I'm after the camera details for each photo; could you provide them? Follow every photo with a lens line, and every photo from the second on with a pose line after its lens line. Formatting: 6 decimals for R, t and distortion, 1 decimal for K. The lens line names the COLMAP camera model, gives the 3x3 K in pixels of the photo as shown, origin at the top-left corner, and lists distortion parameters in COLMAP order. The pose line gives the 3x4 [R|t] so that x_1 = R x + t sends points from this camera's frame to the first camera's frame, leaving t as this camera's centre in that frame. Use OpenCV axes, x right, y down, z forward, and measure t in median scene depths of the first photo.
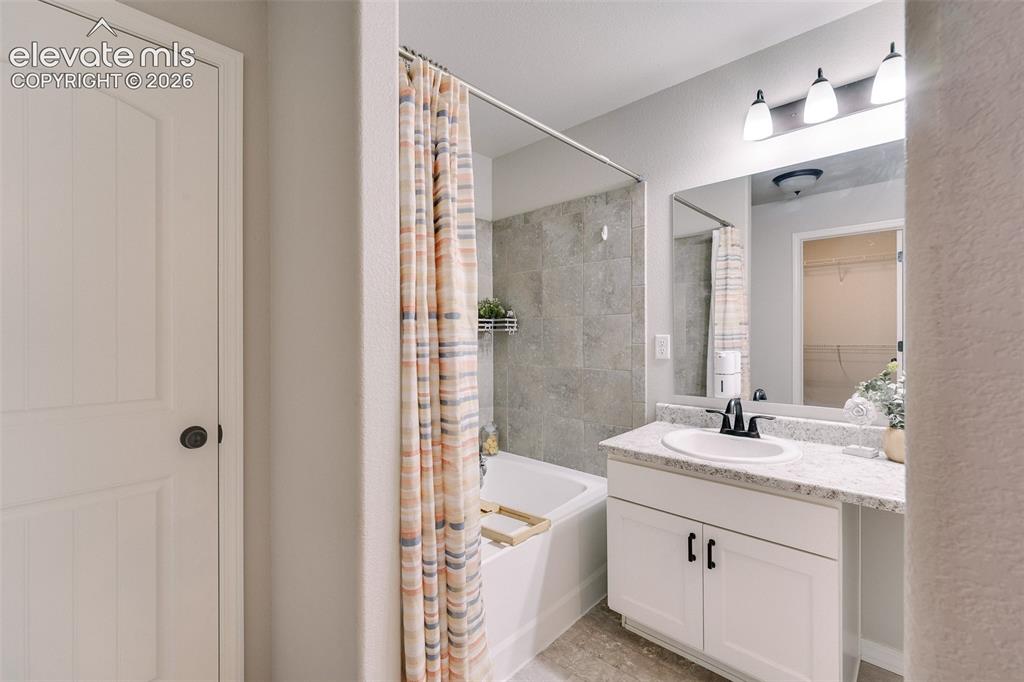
lens RADIAL K [[436.2, 0, 519.1], [0, 436.2, 338.5], [0, 0, 1]] dist [0.003636, -0.002620]
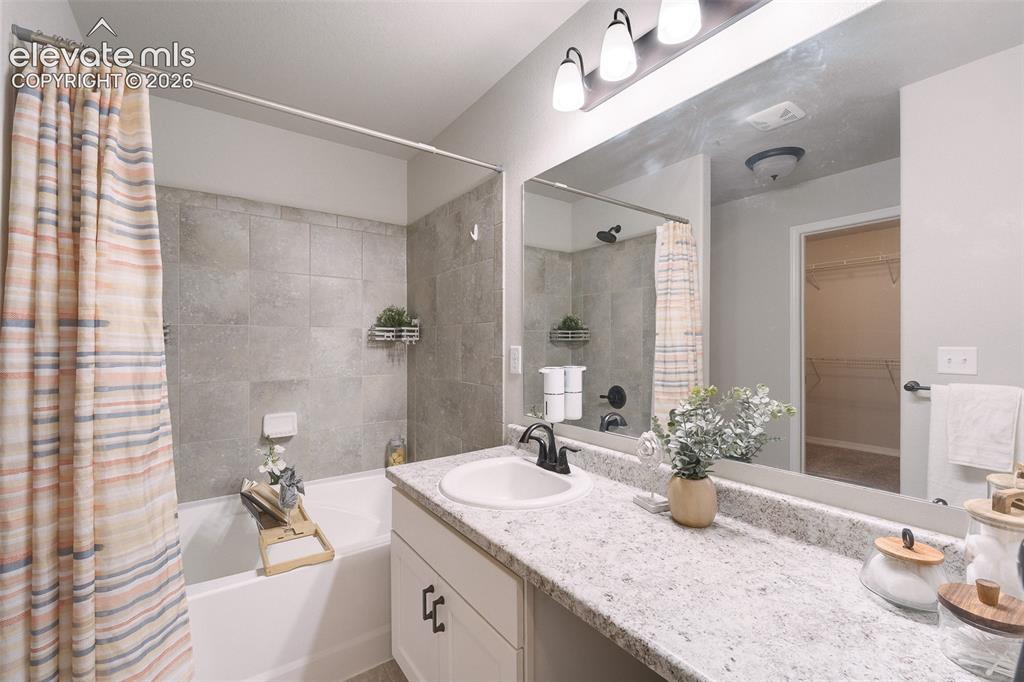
lens RADIAL K [[436.2, 0, 511.2], [0, 436.2, 343.1], [0, 0, 1]] dist [0.003636, -0.002620]
pose [[0.982947, 0.007852, -0.183724, 0.430724], [-0.009804, 0.999905, -0.009721, -0.004891], [0.183630, 0.011356, 0.982930, 0.128465]]
